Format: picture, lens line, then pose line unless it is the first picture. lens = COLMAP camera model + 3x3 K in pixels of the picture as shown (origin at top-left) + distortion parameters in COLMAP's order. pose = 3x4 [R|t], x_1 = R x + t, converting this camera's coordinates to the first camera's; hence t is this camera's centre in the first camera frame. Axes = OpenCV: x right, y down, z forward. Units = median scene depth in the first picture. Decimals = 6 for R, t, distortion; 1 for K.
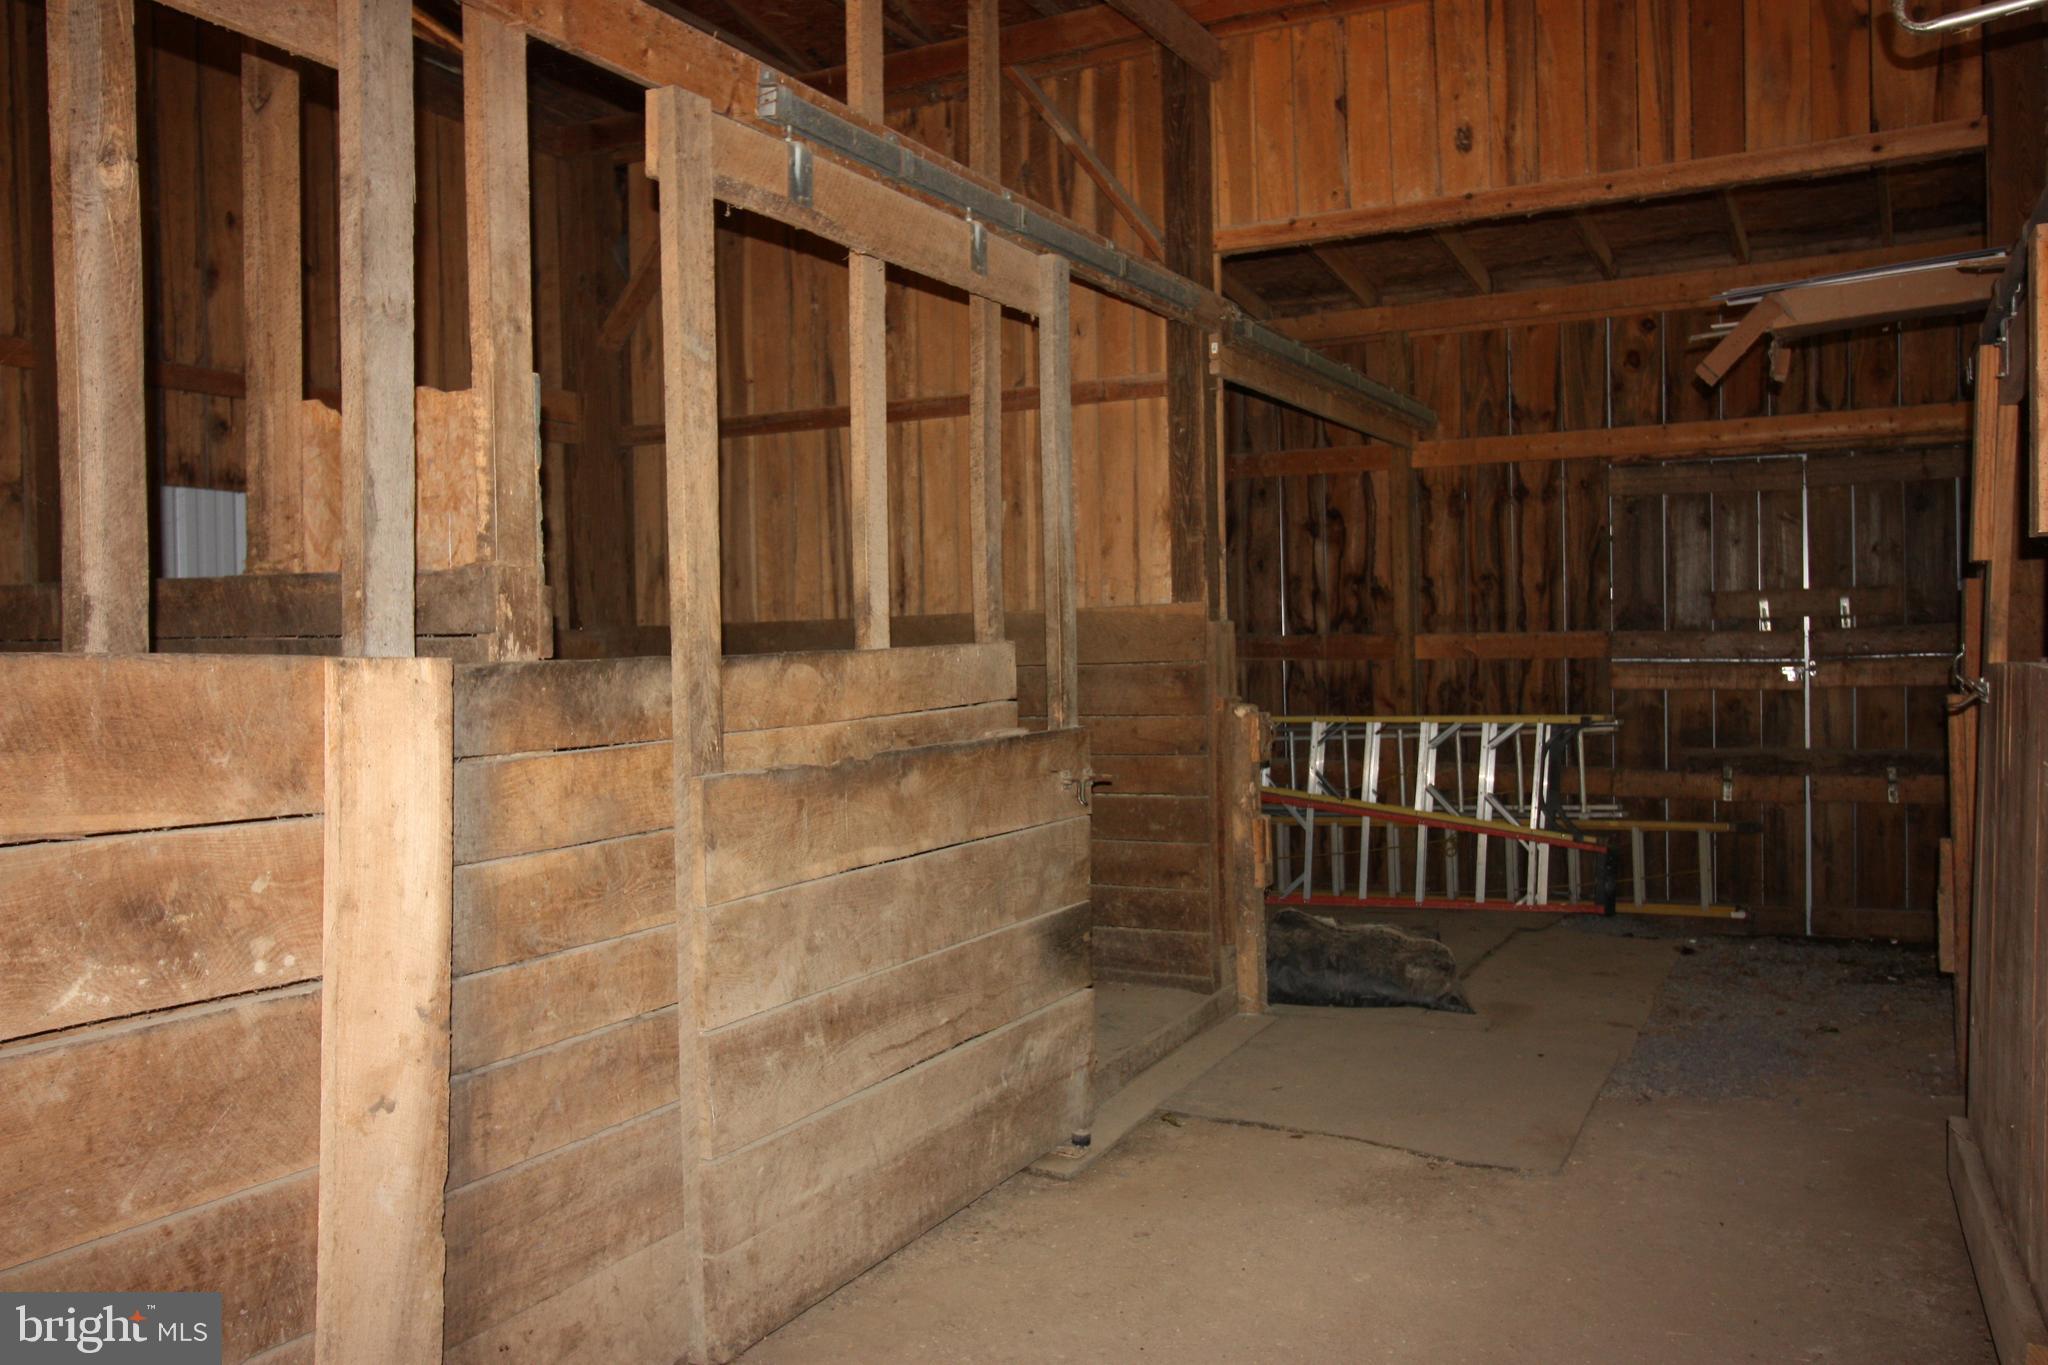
lens RADIAL K [[1607.7, 0, 1023.6], [0, 1607.7, 661.8], [0, 0, 1]] dist [0.014505, -0.001637]
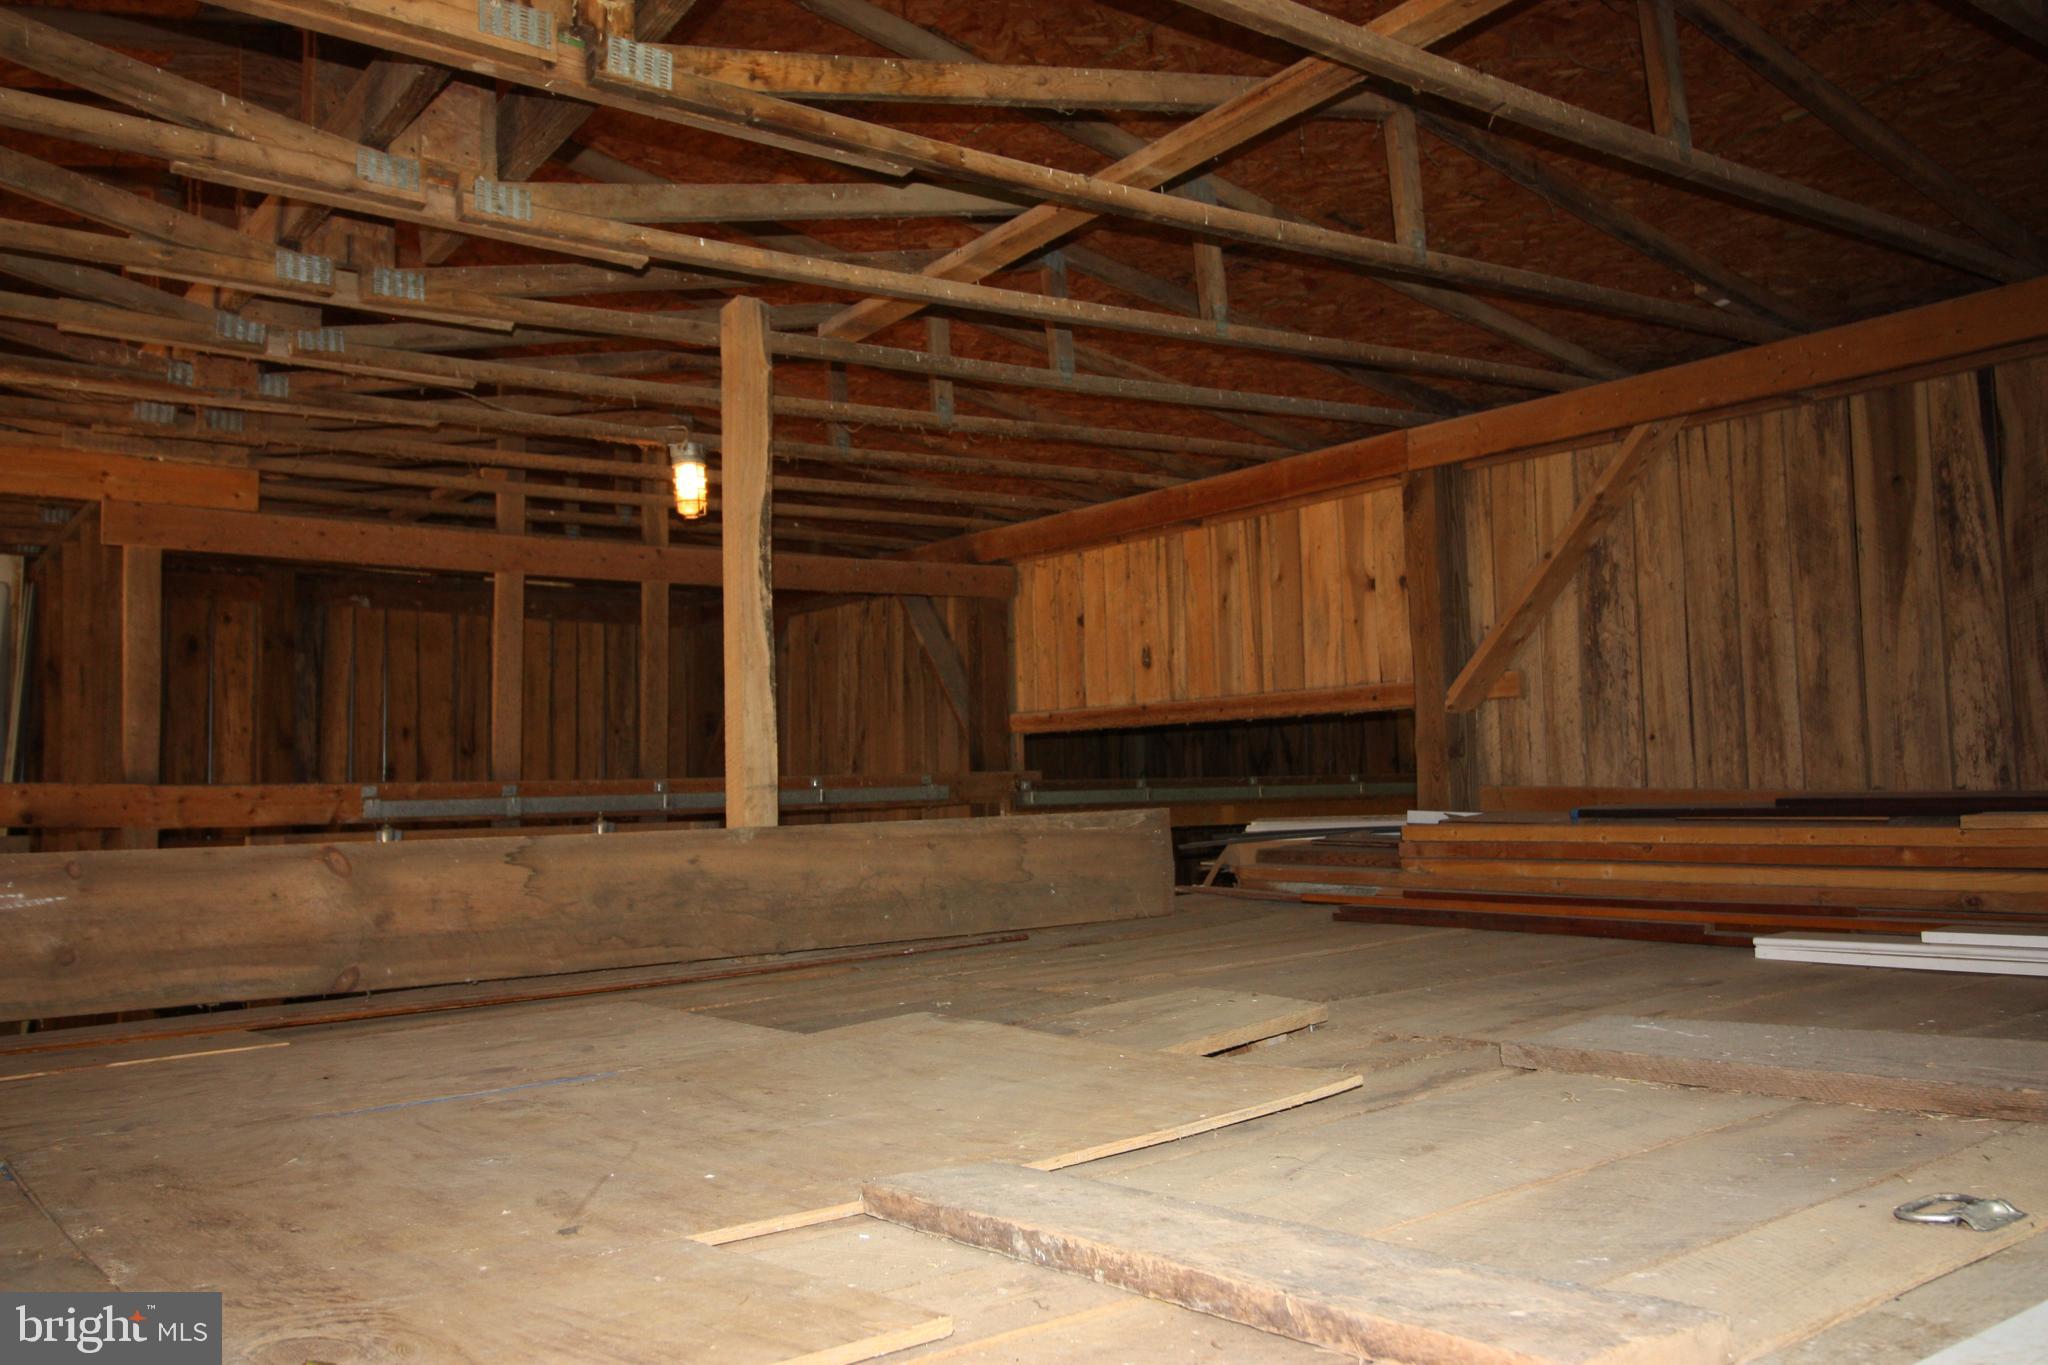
lens RADIAL K [[1607.7, 0, 1023.6], [0, 1607.7, 661.8], [0, 0, 1]] dist [0.014505, -0.001637]
pose [[0.902257, -0.038128, -0.429511, 0.502442], [0.002360, 0.996505, -0.083503, -0.156683], [0.431193, 0.074327, 0.899193, -0.089207]]
